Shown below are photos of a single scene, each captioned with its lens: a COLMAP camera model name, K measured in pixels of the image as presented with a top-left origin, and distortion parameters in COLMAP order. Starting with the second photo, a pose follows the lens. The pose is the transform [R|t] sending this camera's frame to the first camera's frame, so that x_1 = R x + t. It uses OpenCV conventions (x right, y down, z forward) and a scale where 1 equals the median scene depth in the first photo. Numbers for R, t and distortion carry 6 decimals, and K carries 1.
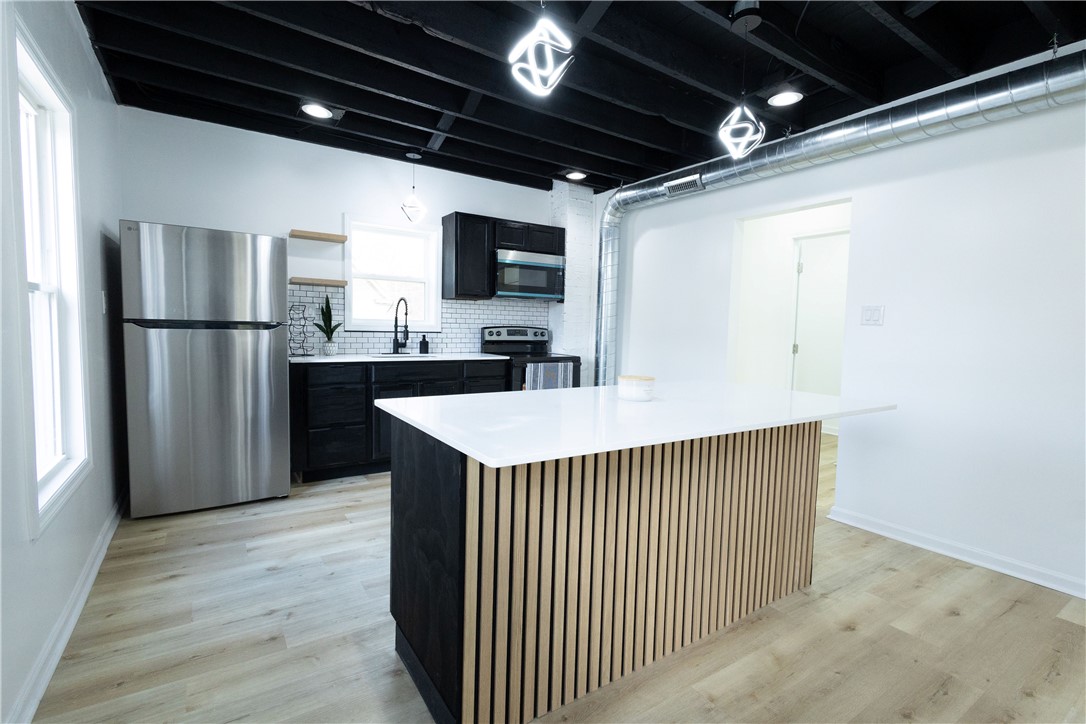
lens RADIAL K [[497.7, 0, 543.0], [0, 497.7, 362.0], [0, 0, 1]] dist [0.004998, -0.000189]
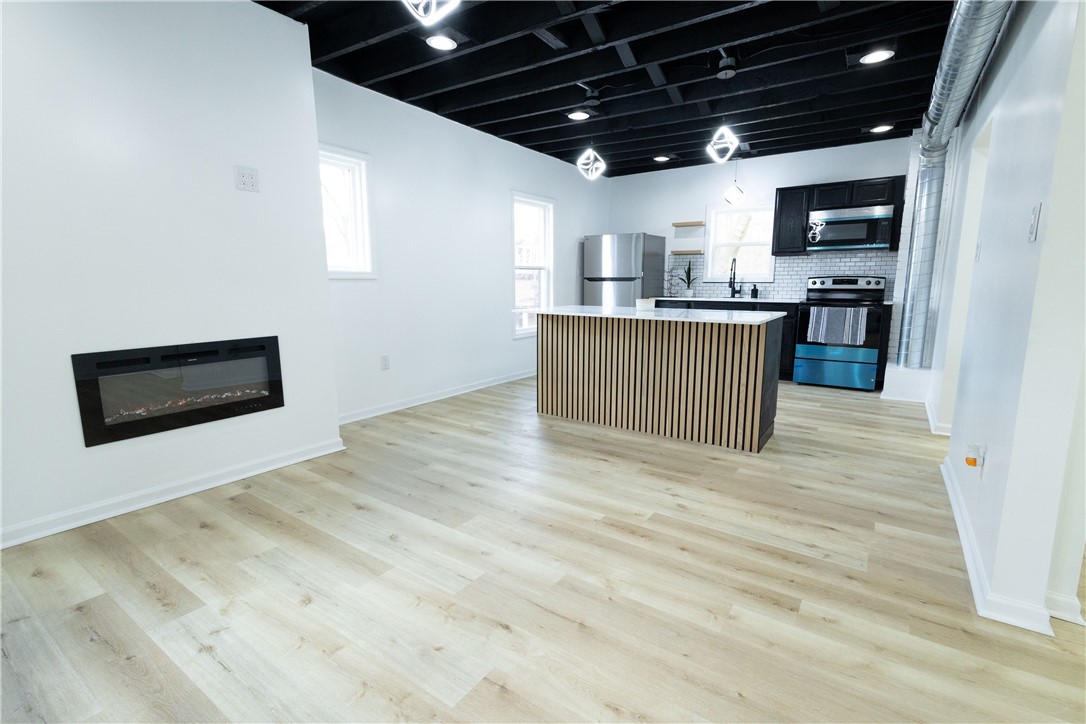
lens RADIAL K [[497.7, 0, 543.0], [0, 497.7, 362.0], [0, 0, 1]] dist [0.004998, -0.000189]
pose [[0.363379, 0.124610, -0.923270, 0.847881], [-0.058421, 0.992112, 0.110908, 0.039297], [0.929808, 0.013637, 0.367793, -0.042852]]
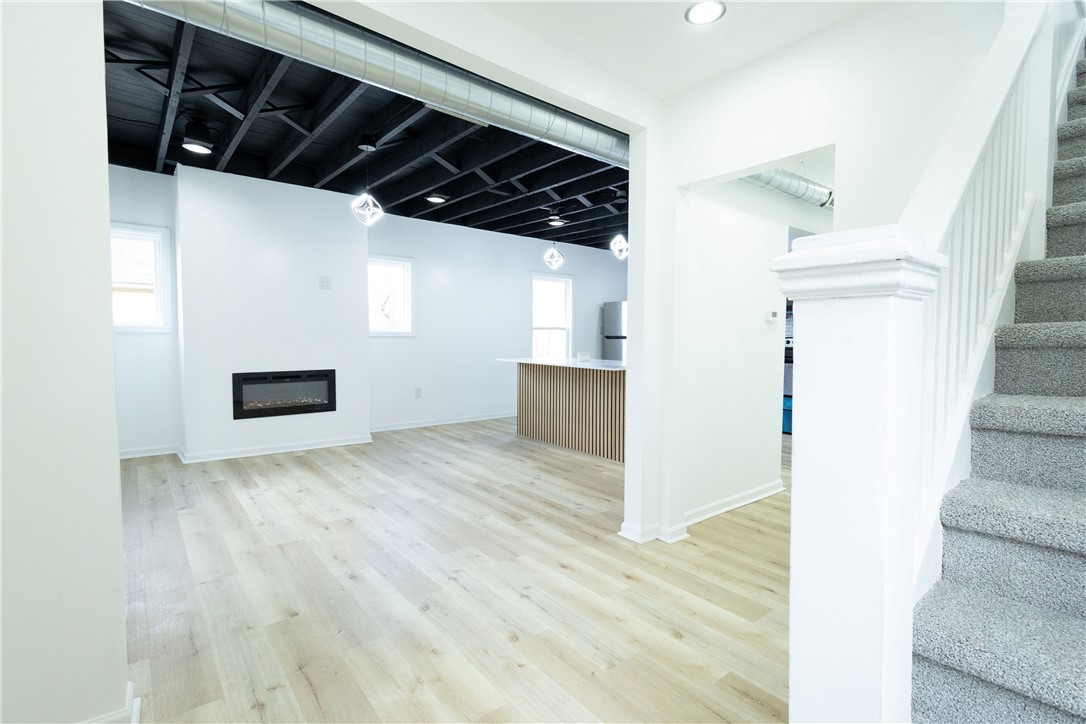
lens RADIAL K [[508.1, 0, 546.7], [0, 508.1, 360.8], [0, 0, 1]] dist [0.001995, 0.000267]
pose [[0.086932, 0.024939, -0.995902, 1.308360], [-0.078161, 0.996776, 0.018139, 0.020047], [0.993143, 0.076264, 0.088601, 0.247500]]
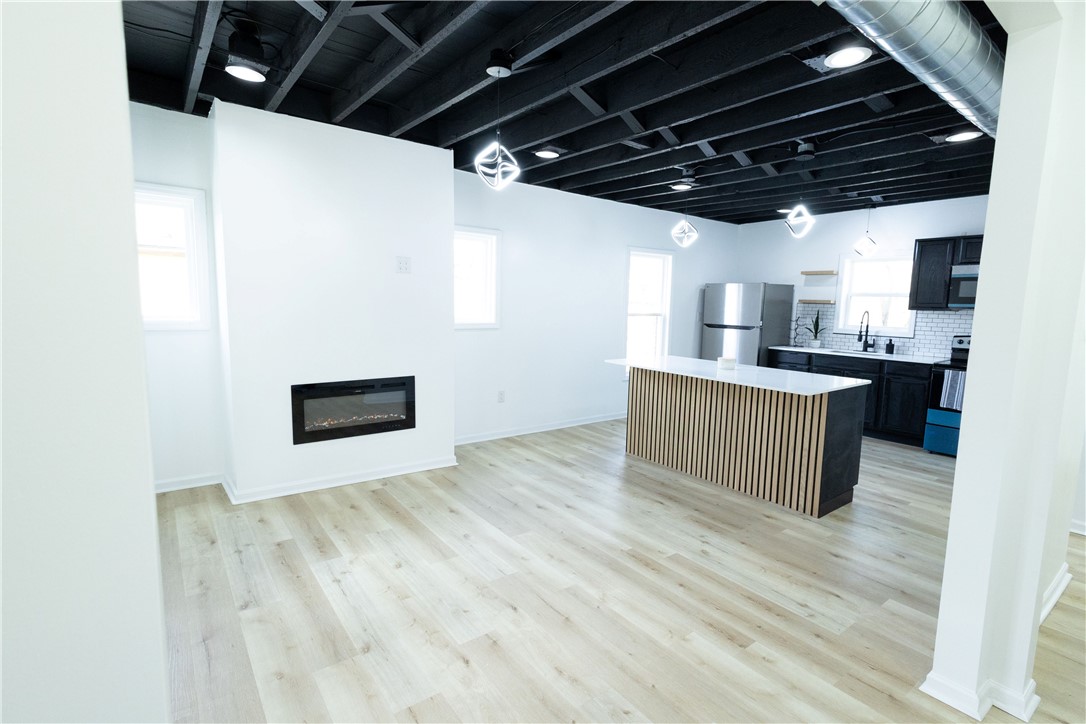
lens RADIAL K [[512.7, 0, 546.7], [0, 512.7, 362.2], [0, 0, 1]] dist [0.003874, 0.000363]
pose [[0.054973, 0.096220, -0.993841, 1.033872], [-0.095510, 0.991289, 0.090690, -0.031392], [0.993909, 0.089936, 0.063684, 0.046794]]
